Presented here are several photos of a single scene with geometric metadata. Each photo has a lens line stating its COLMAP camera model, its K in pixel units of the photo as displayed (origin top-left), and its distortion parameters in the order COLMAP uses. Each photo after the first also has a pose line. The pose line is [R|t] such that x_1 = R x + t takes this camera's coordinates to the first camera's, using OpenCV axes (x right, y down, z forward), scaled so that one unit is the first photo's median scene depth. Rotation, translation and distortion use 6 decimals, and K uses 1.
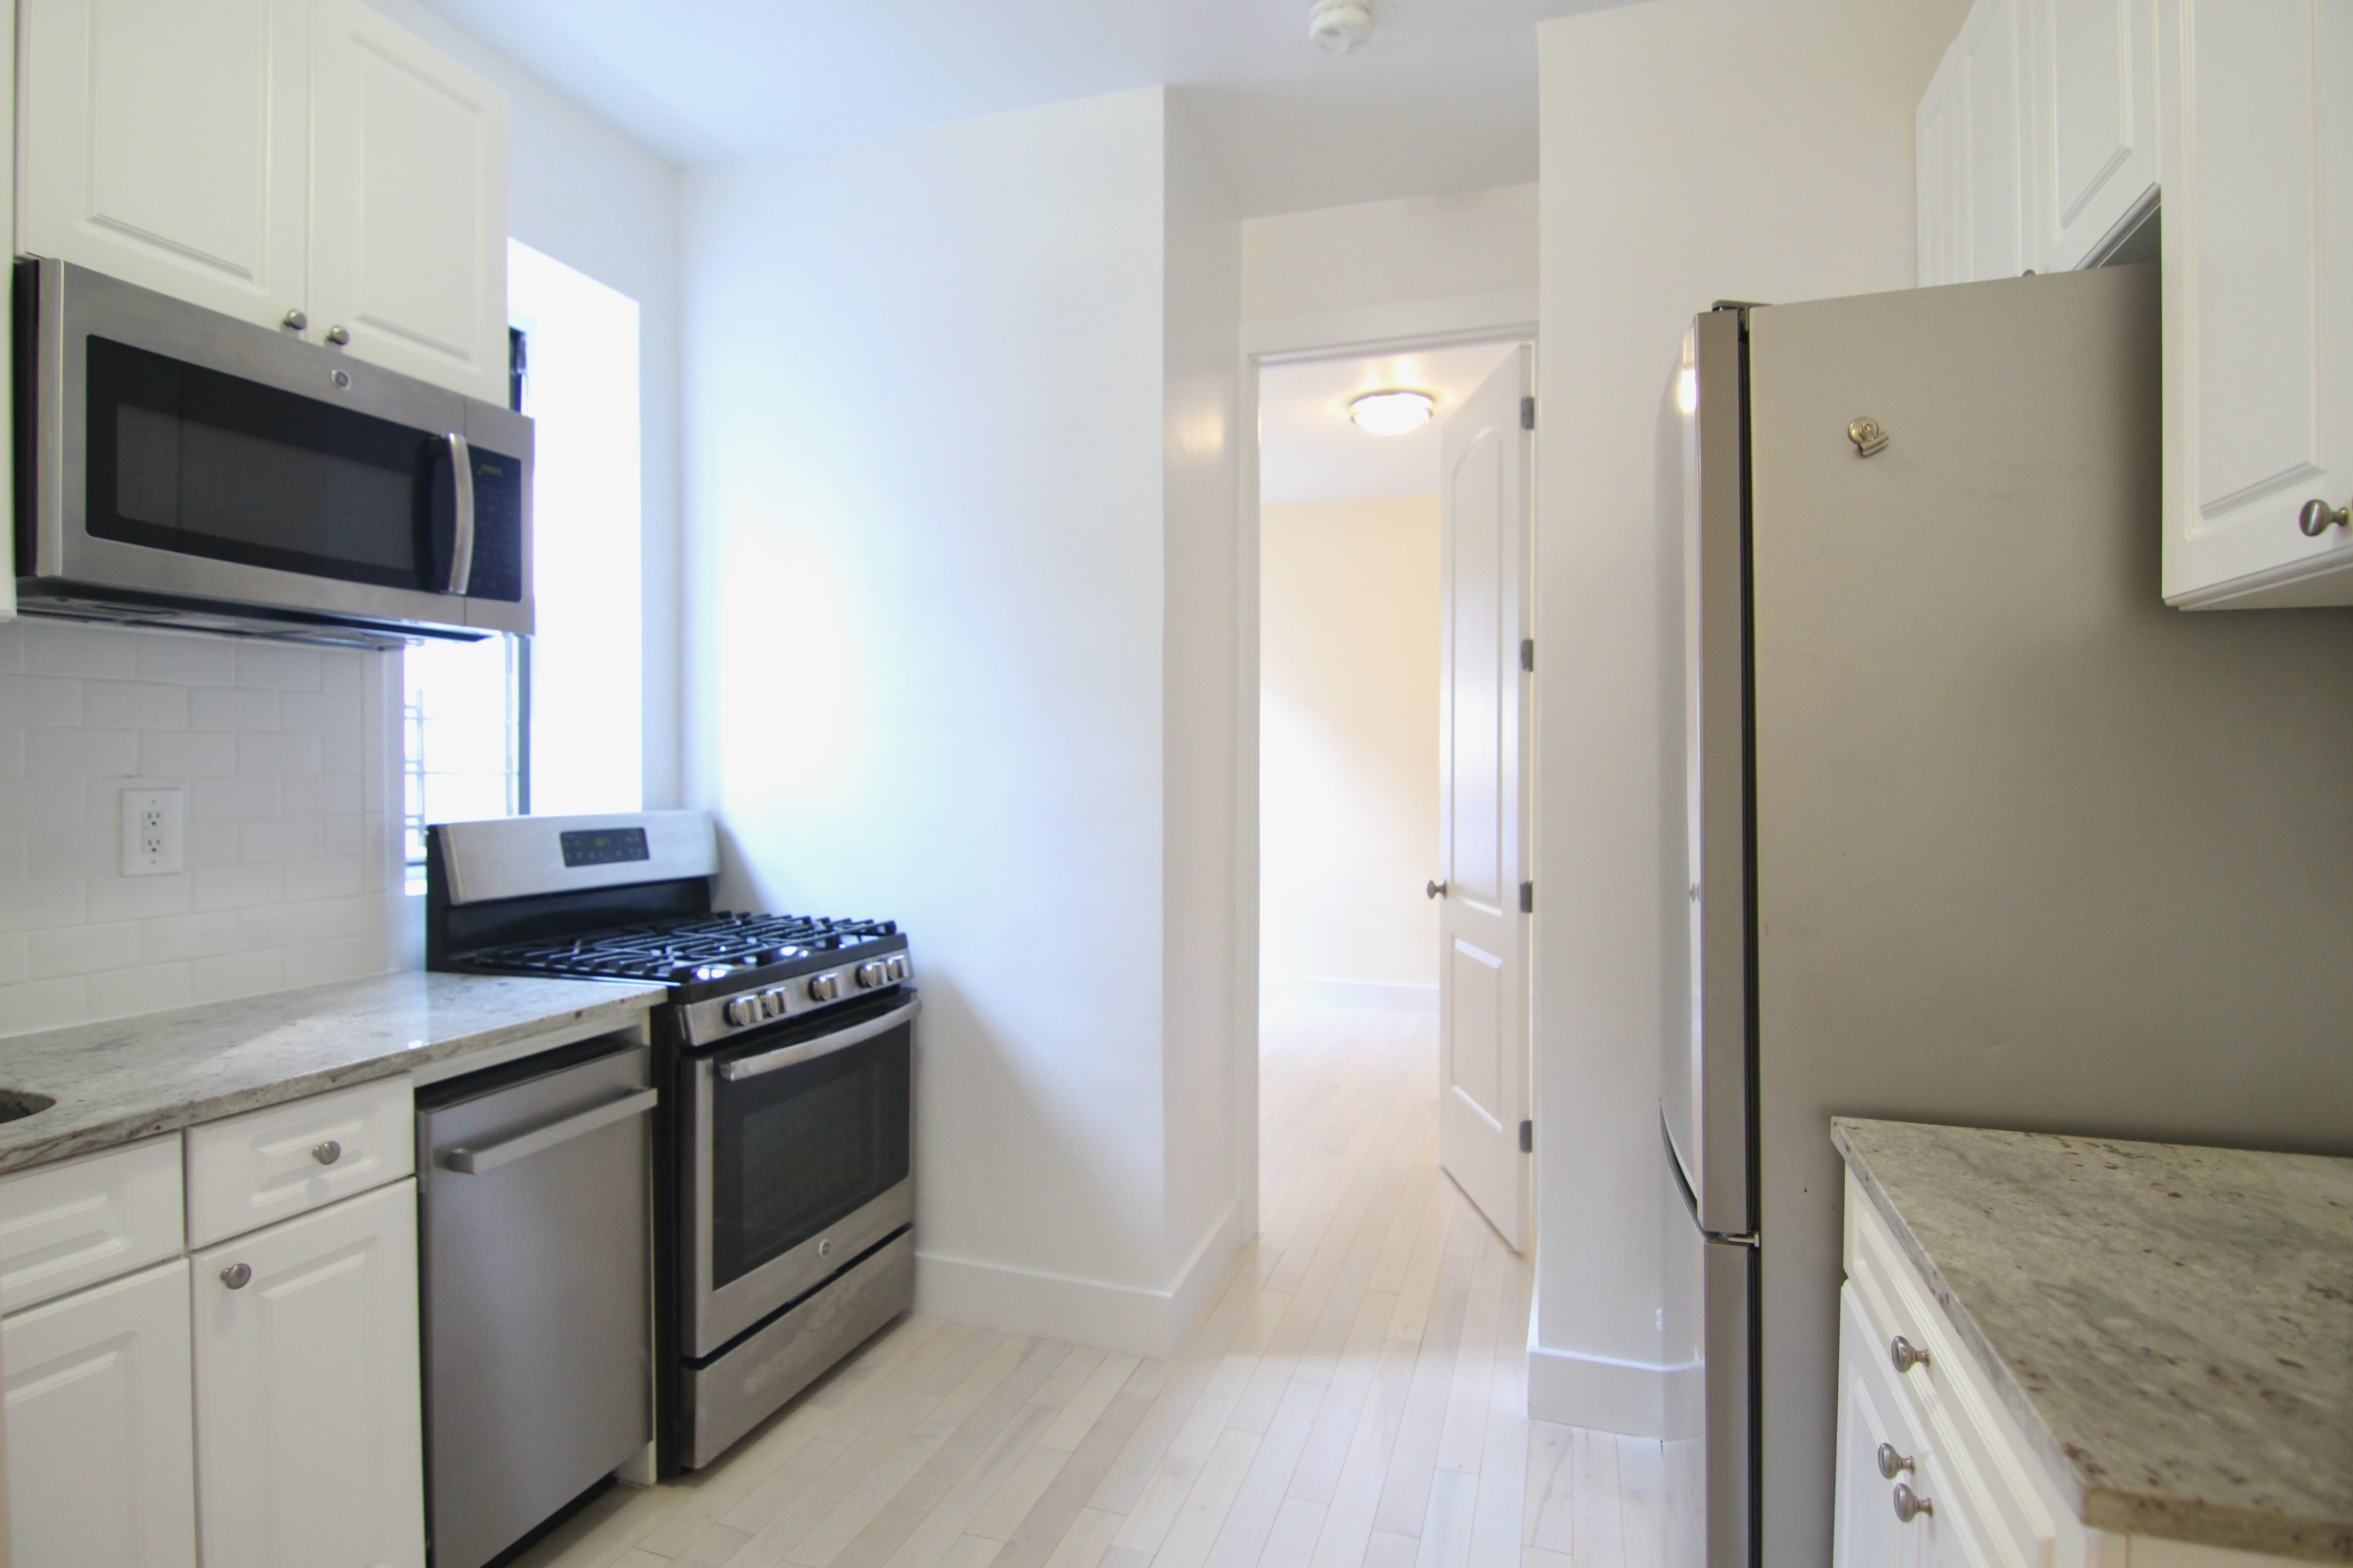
lens RADIAL K [[1183.9, 0, 1180.2], [0, 1183.9, 777.3], [0, 0, 1]] dist [-0.021441, -0.004628]
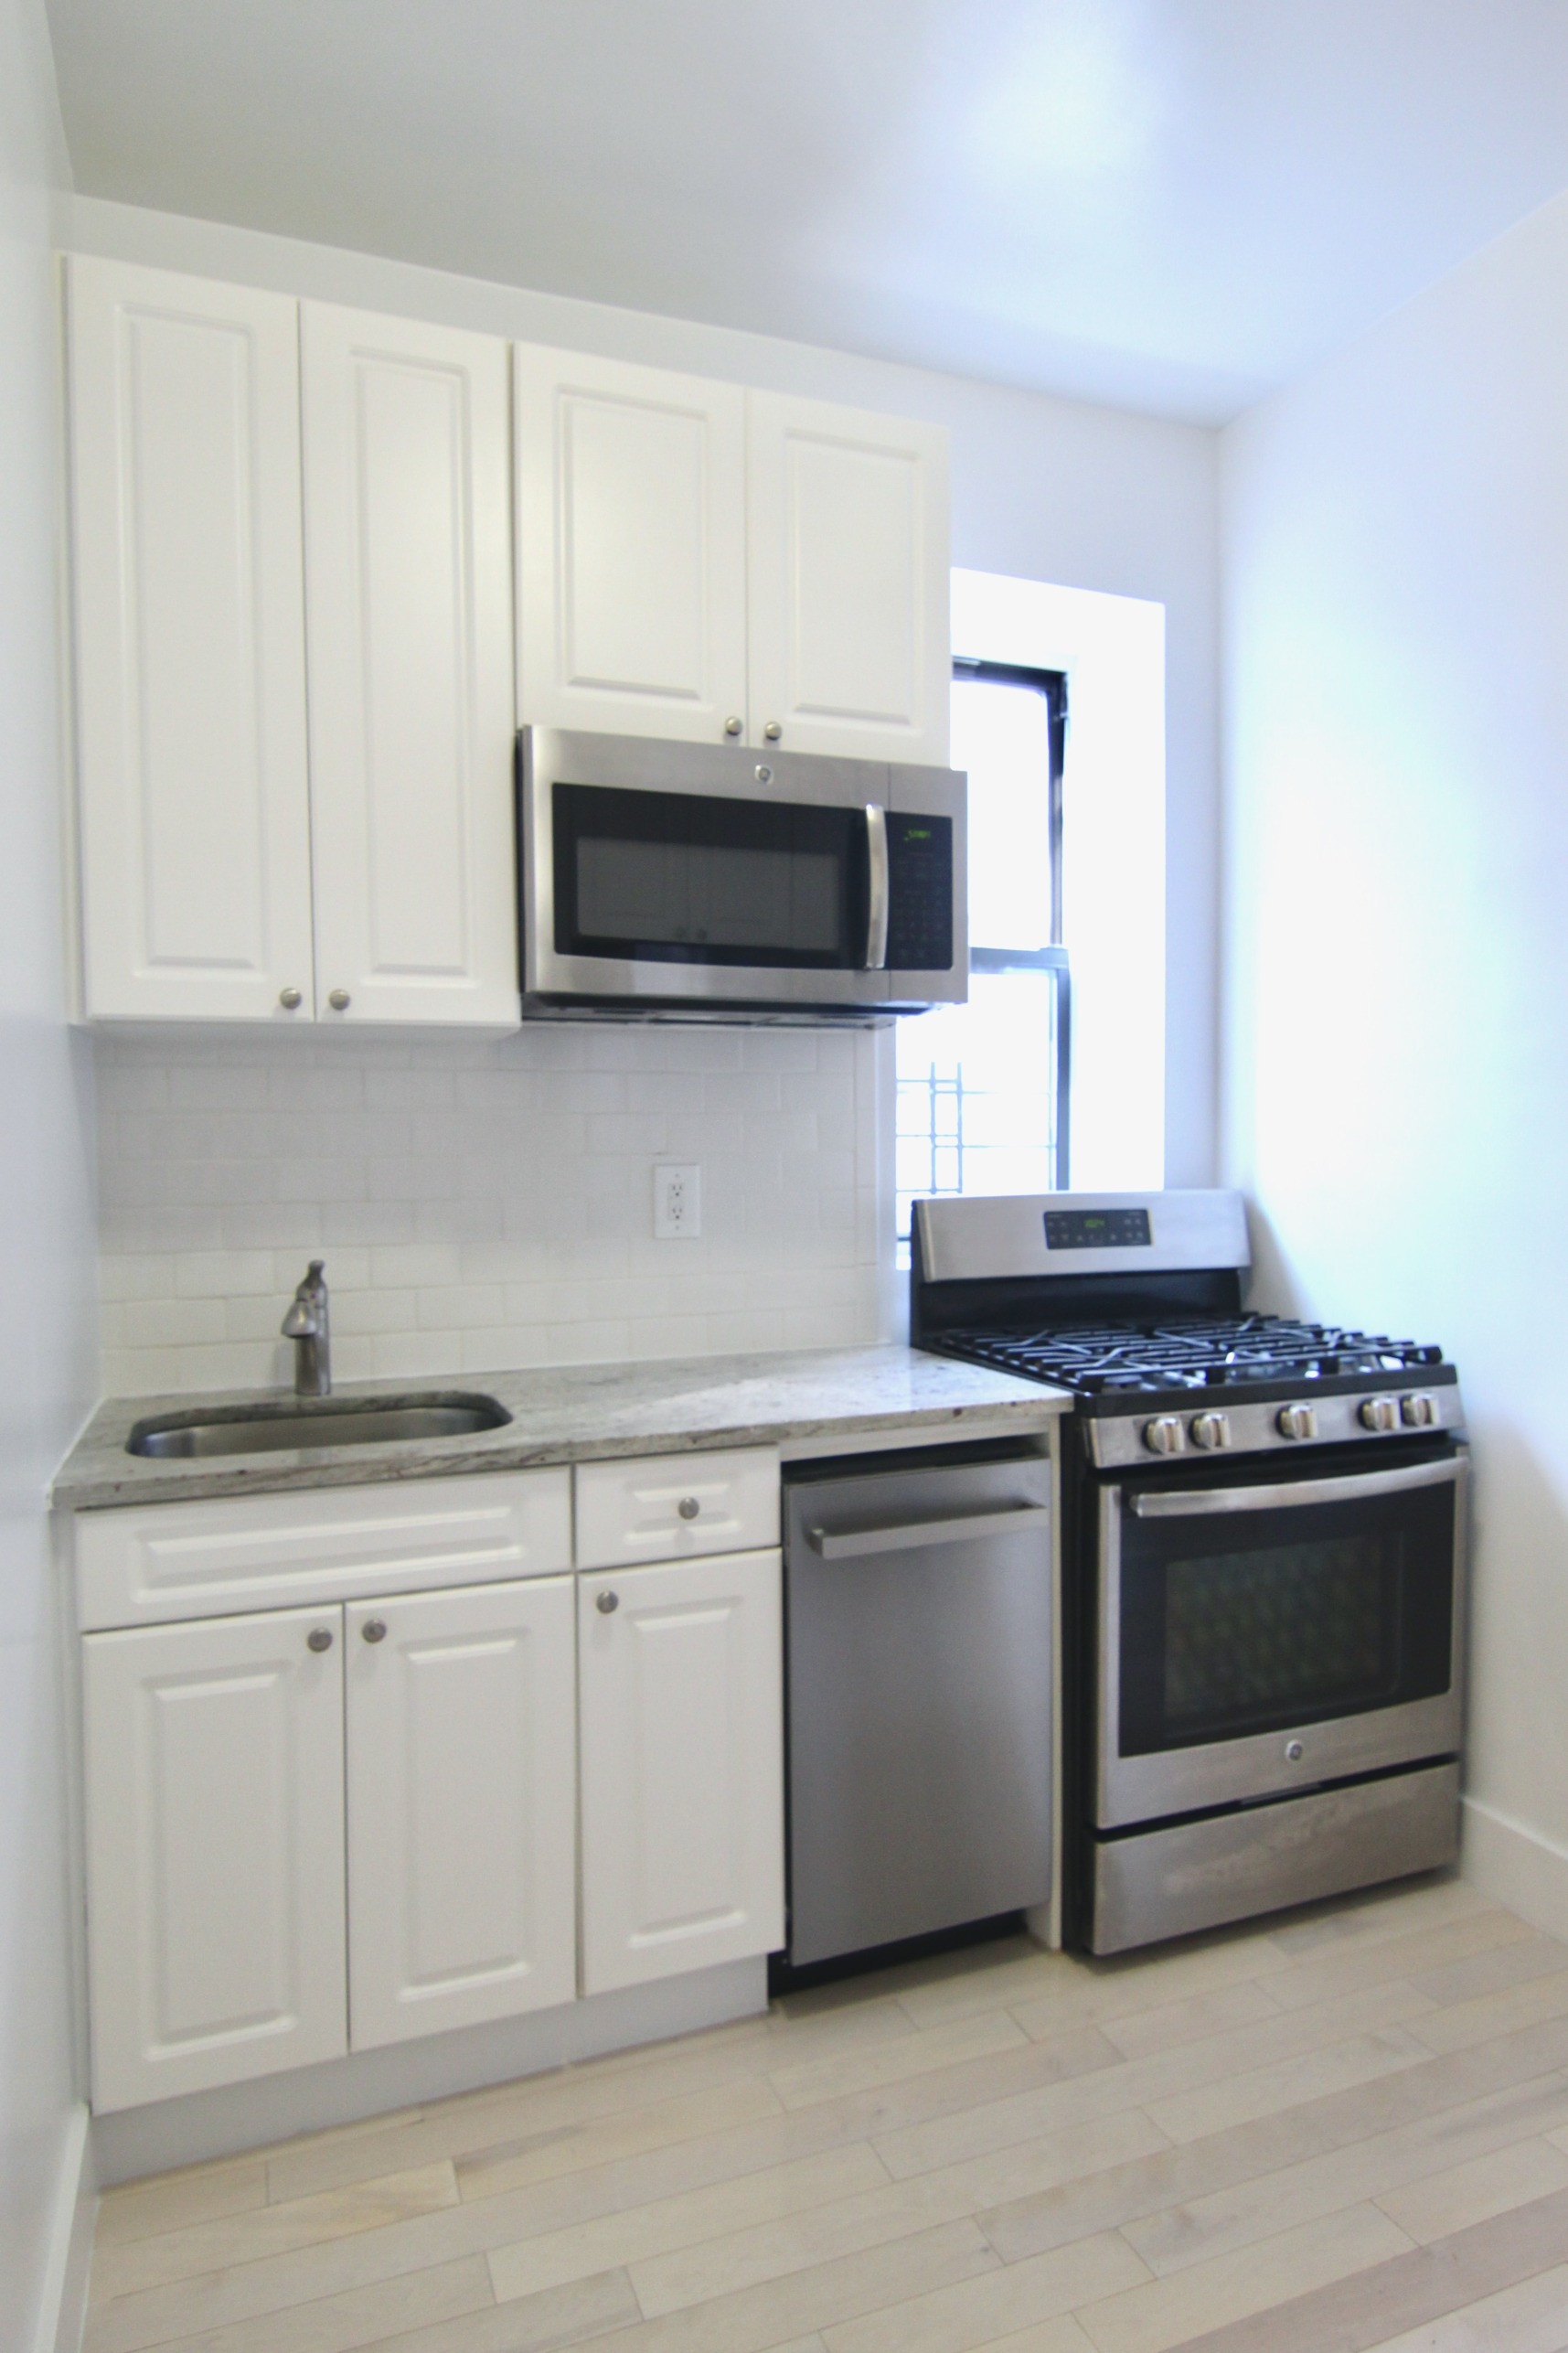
lens RADIAL K [[1360.0, 0, 780.8], [0, 1360.0, 1179.3], [0, 0, 1]] dist [-0.007778, -0.009165]
pose [[0.644578, 0.018311, -0.764319, 0.193550], [0.003073, 0.999643, 0.026540, -0.009501], [0.764532, -0.019456, 0.644292, 0.187110]]
